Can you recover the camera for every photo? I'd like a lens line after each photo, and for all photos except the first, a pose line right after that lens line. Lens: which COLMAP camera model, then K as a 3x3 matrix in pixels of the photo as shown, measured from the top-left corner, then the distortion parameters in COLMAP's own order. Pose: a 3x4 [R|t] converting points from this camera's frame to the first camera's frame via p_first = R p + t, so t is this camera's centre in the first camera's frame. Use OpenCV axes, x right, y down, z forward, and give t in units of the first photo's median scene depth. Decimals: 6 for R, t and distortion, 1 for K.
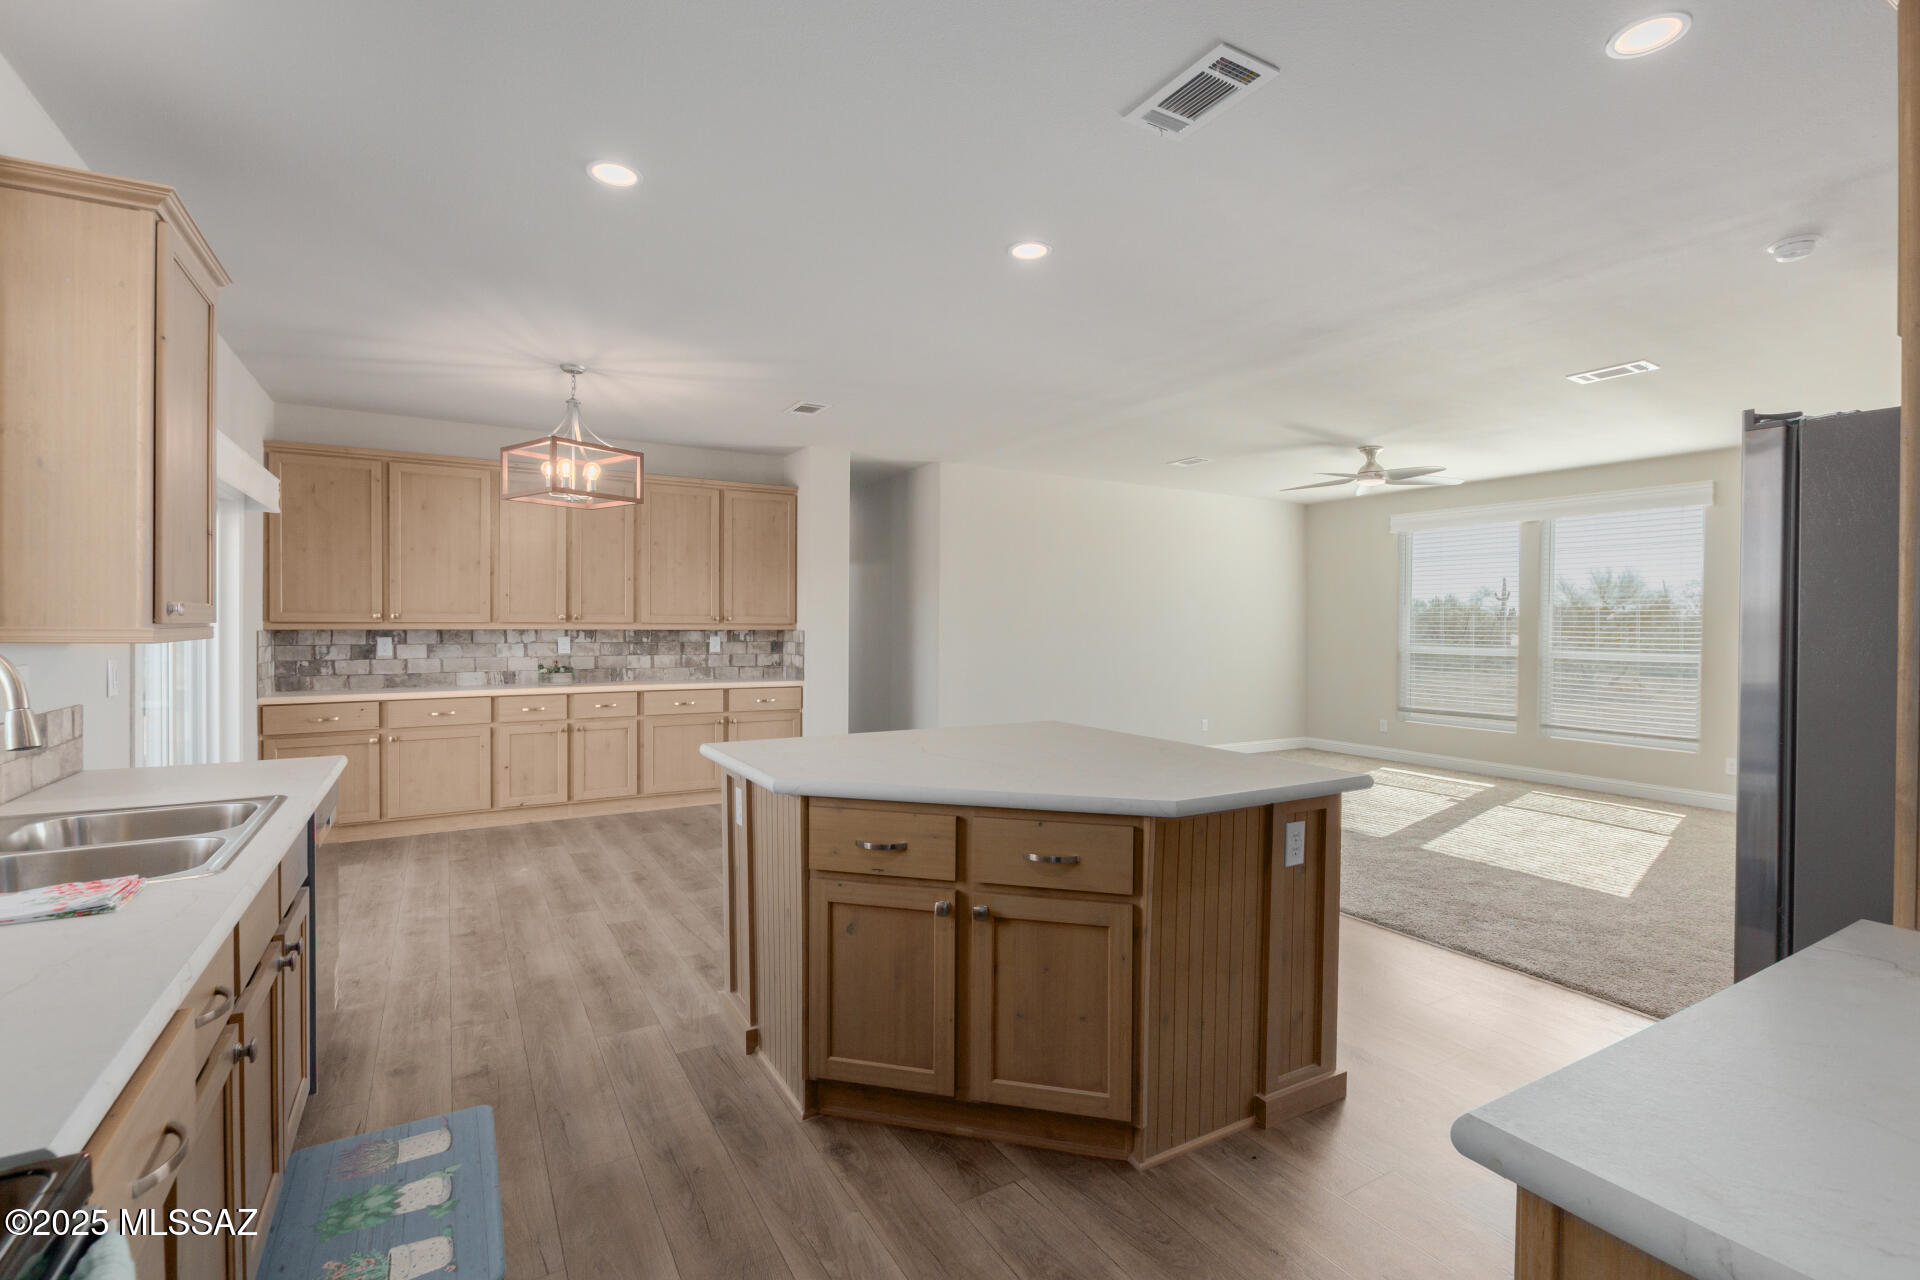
lens RADIAL K [[871.8, 0, 966.6], [0, 871.8, 632.2], [0, 0, 1]] dist [0.003350, -0.001642]
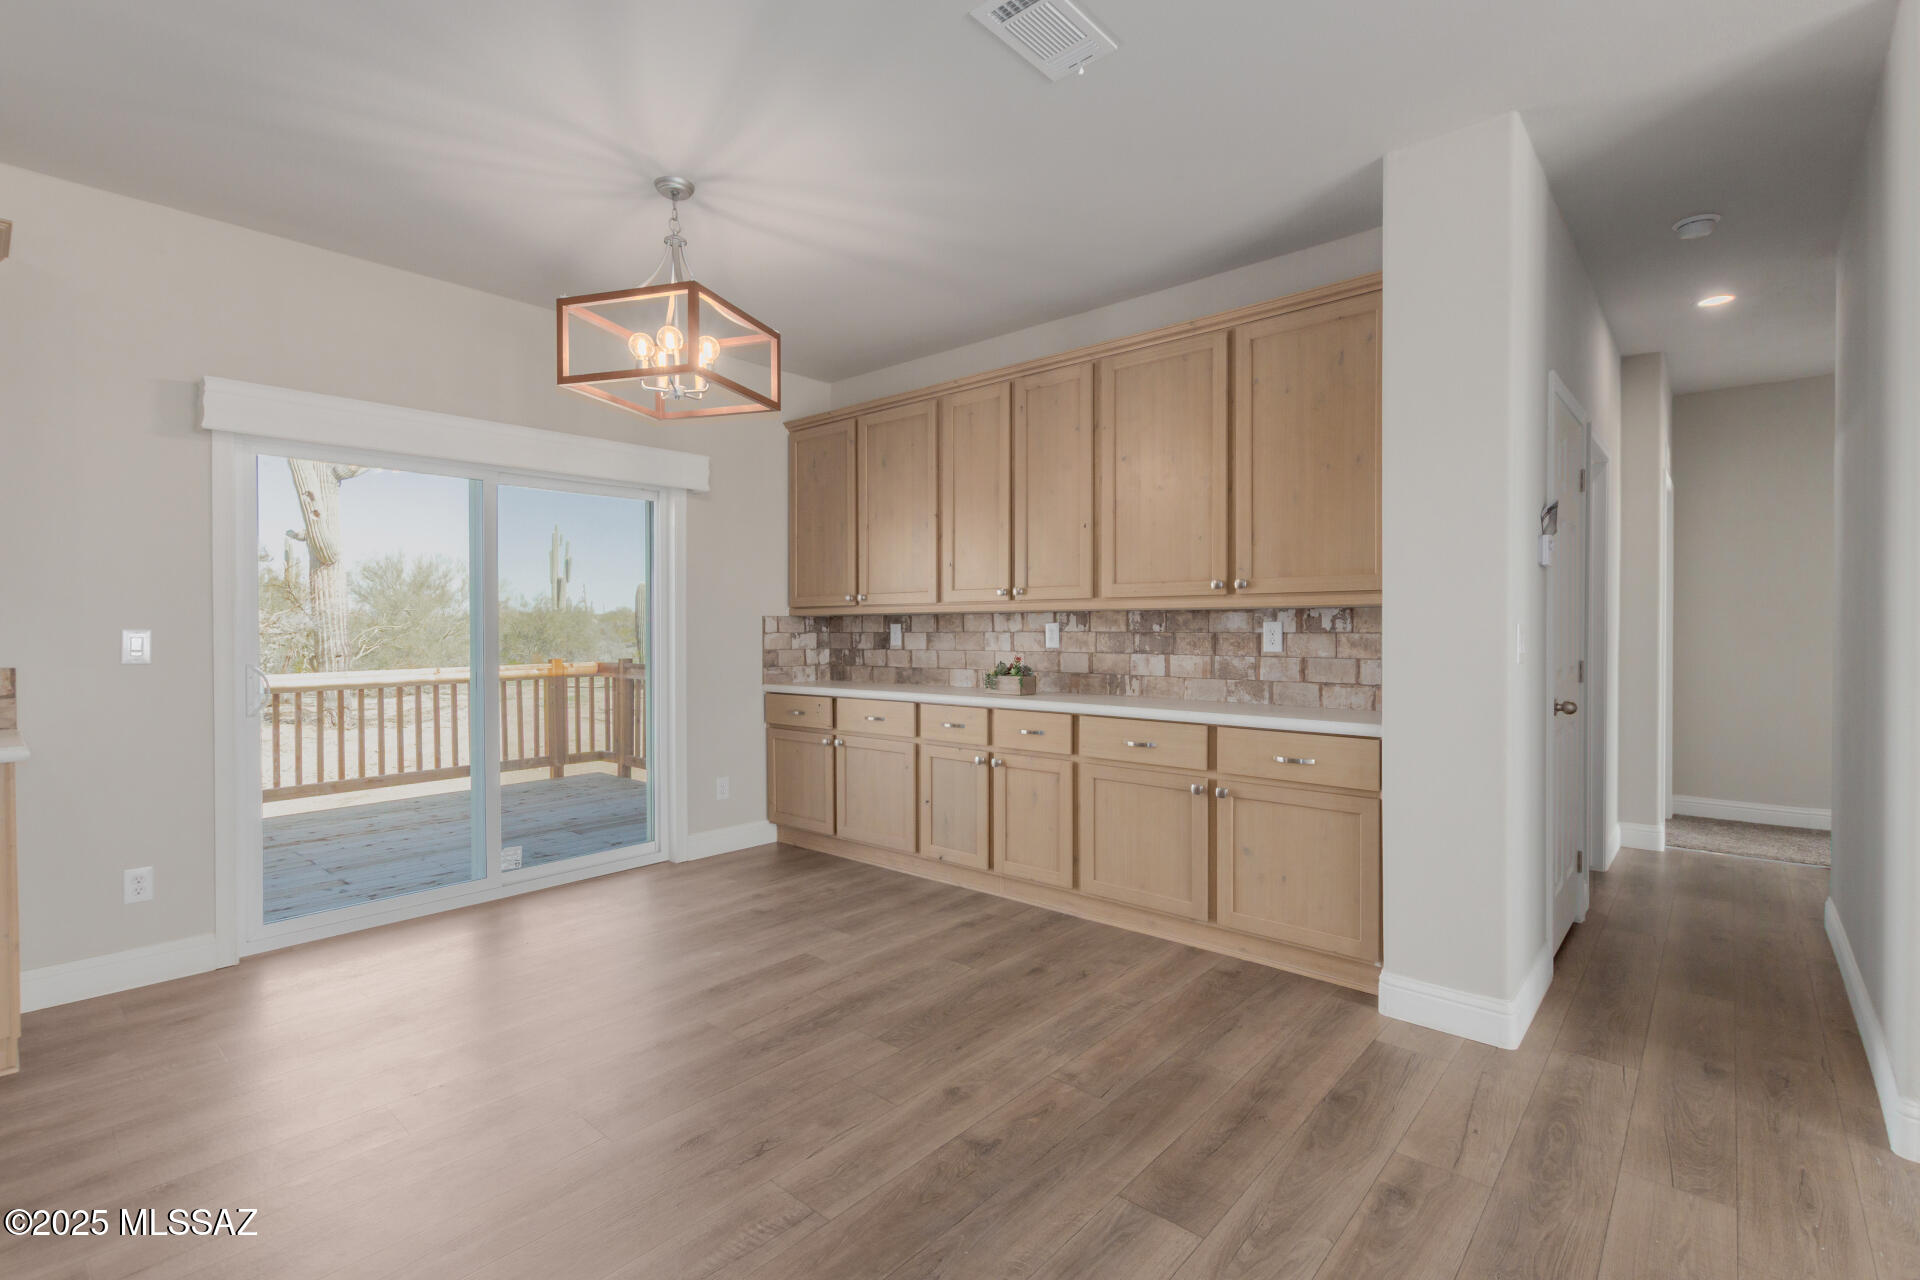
lens RADIAL K [[866.9, 0, 984.4], [0, 866.9, 629.1], [0, 0, 1]] dist [-0.000649, -0.000418]
pose [[0.318866, -0.007561, -0.947770, 0.207260], [-0.008700, 0.999903, -0.010904, 0.024084], [0.947760, 0.011723, 0.318769, 1.002188]]
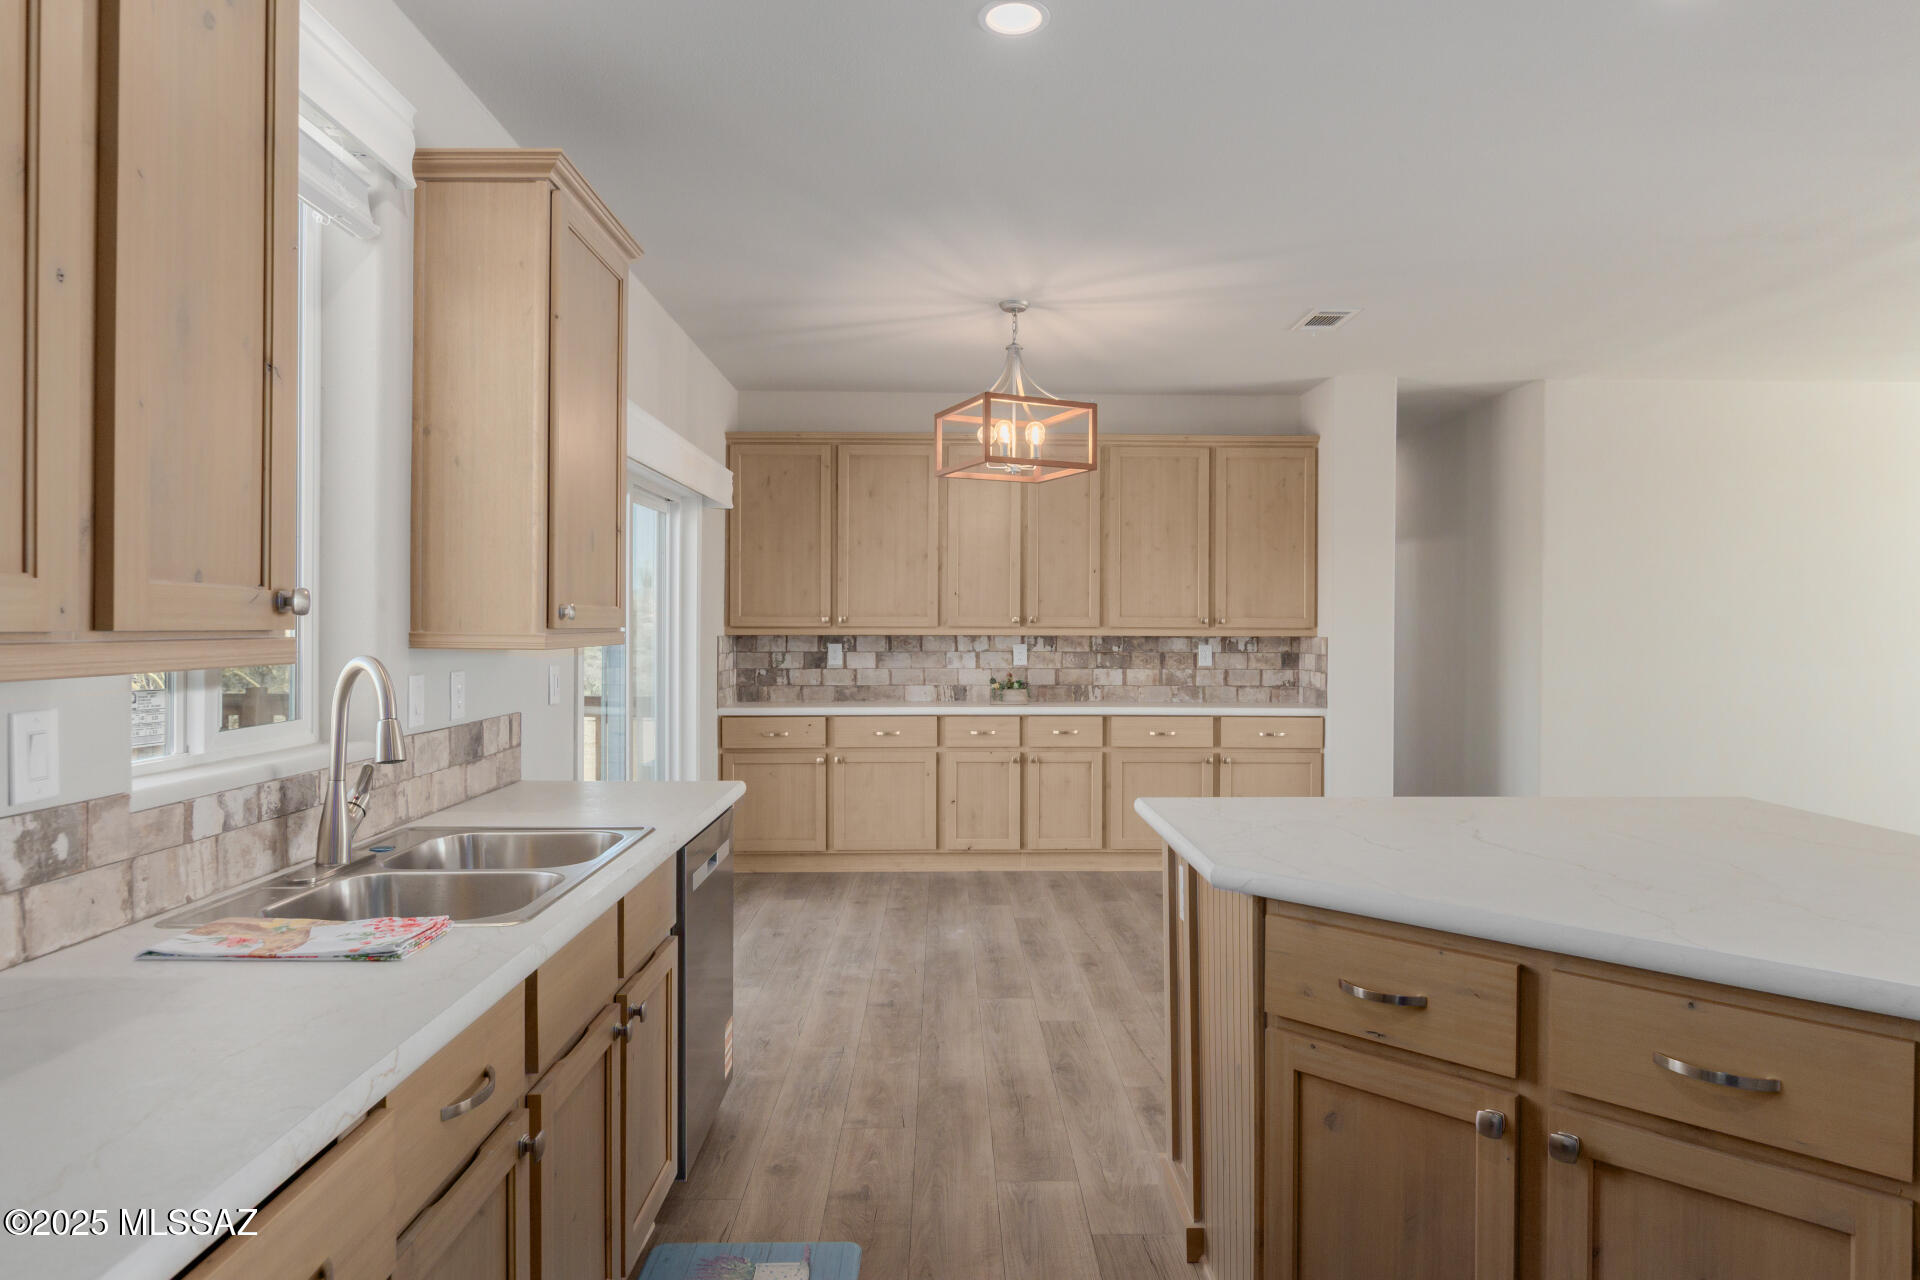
lens RADIAL K [[1132.4, 0, 964.8], [0, 1132.4, 632.5], [0, 0, 1]] dist [-0.002472, 0.000185]
pose [[0.868366, 0.000835, -0.495924, 0.019495], [-0.003690, 0.999982, -0.004776, -0.000636], [0.495911, 0.005978, 0.868353, 0.085788]]
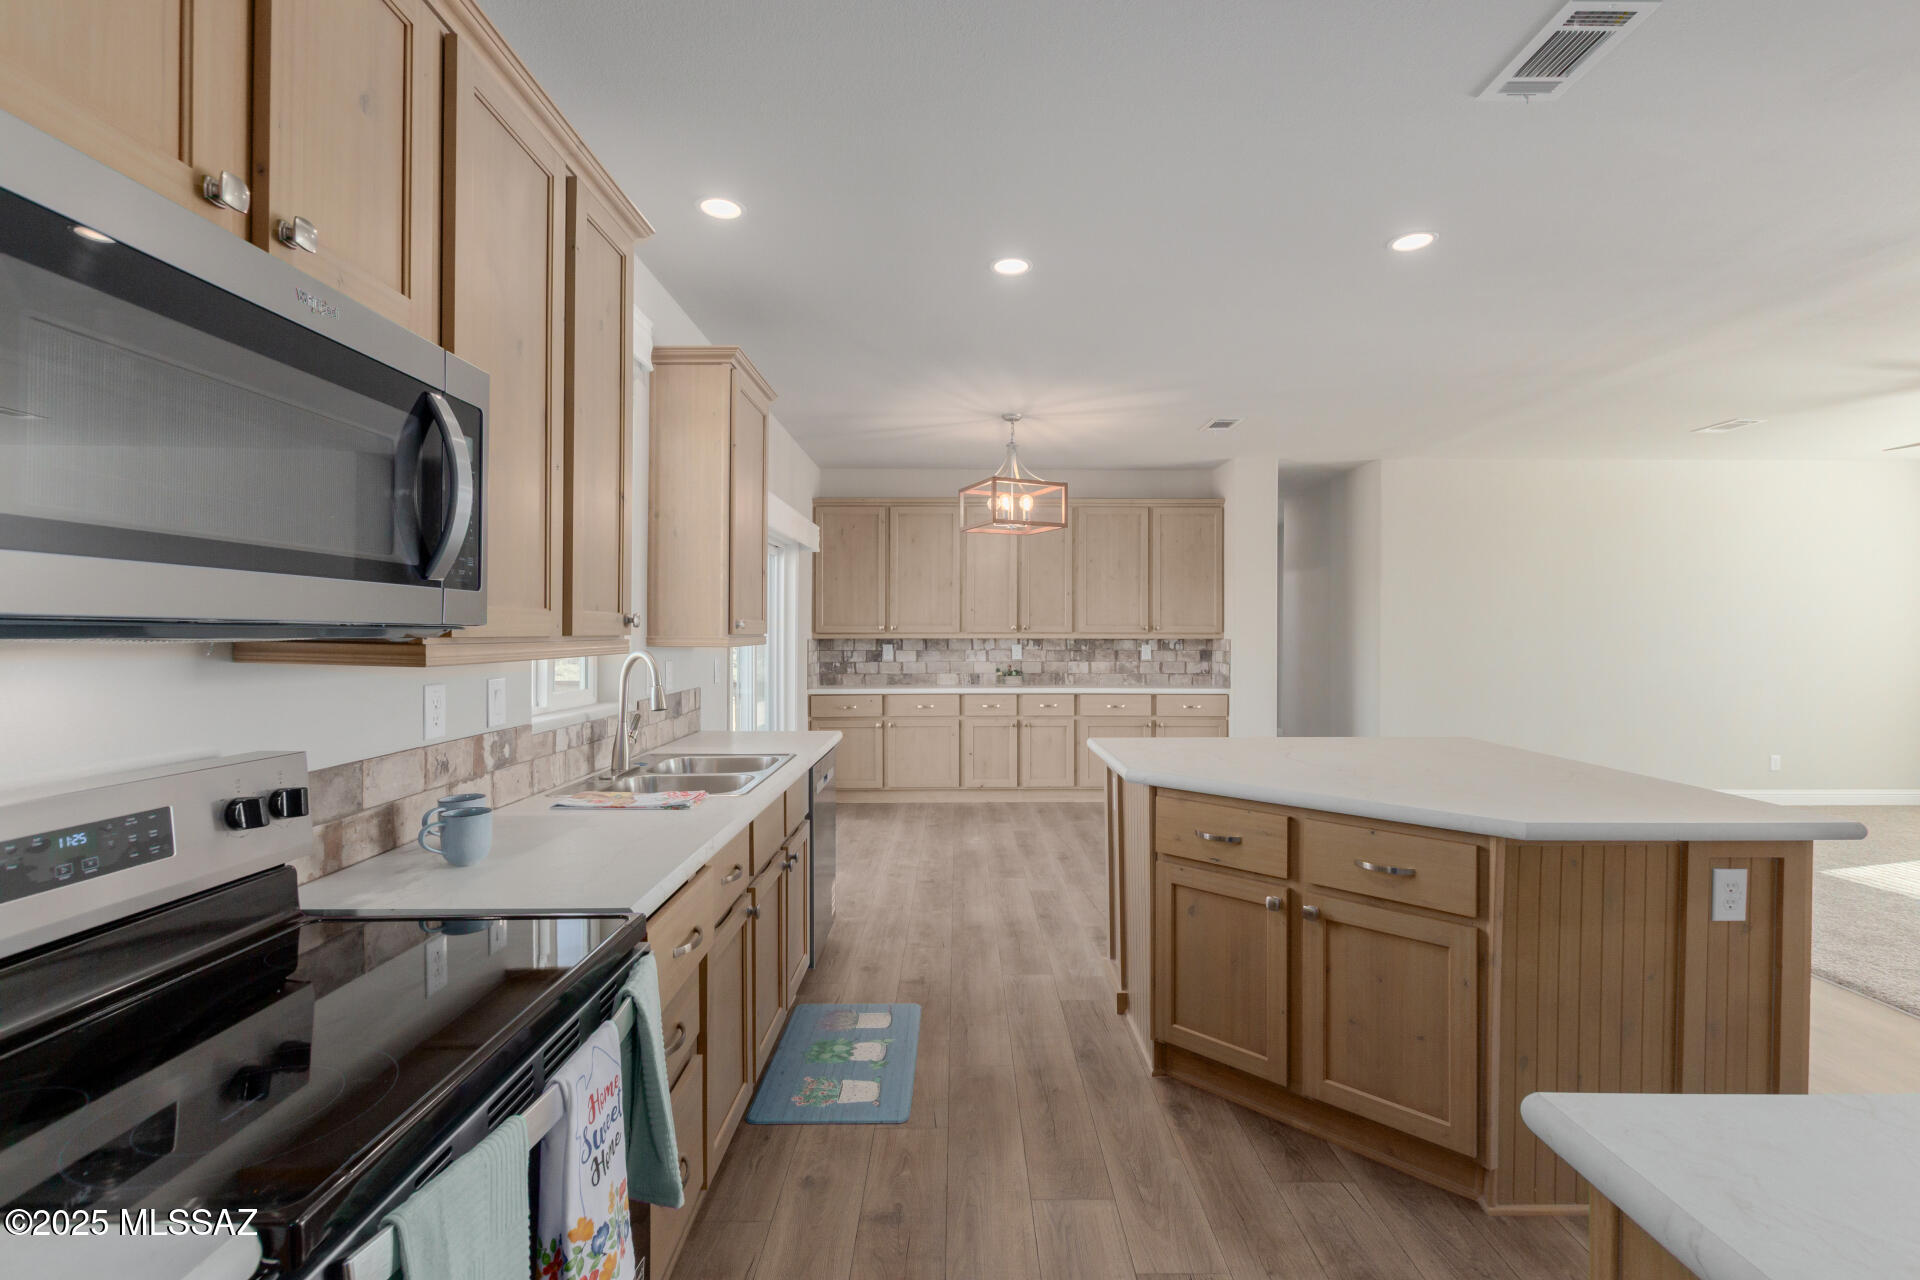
lens RADIAL K [[871.8, 0, 966.6], [0, 871.8, 632.2], [0, 0, 1]] dist [0.003350, -0.001642]
pose [[0.863682, -0.004037, -0.504021, 0.087811], [-0.001292, 0.999947, -0.010223, 0.000703], [0.504035, 0.009481, 0.863631, -0.046252]]
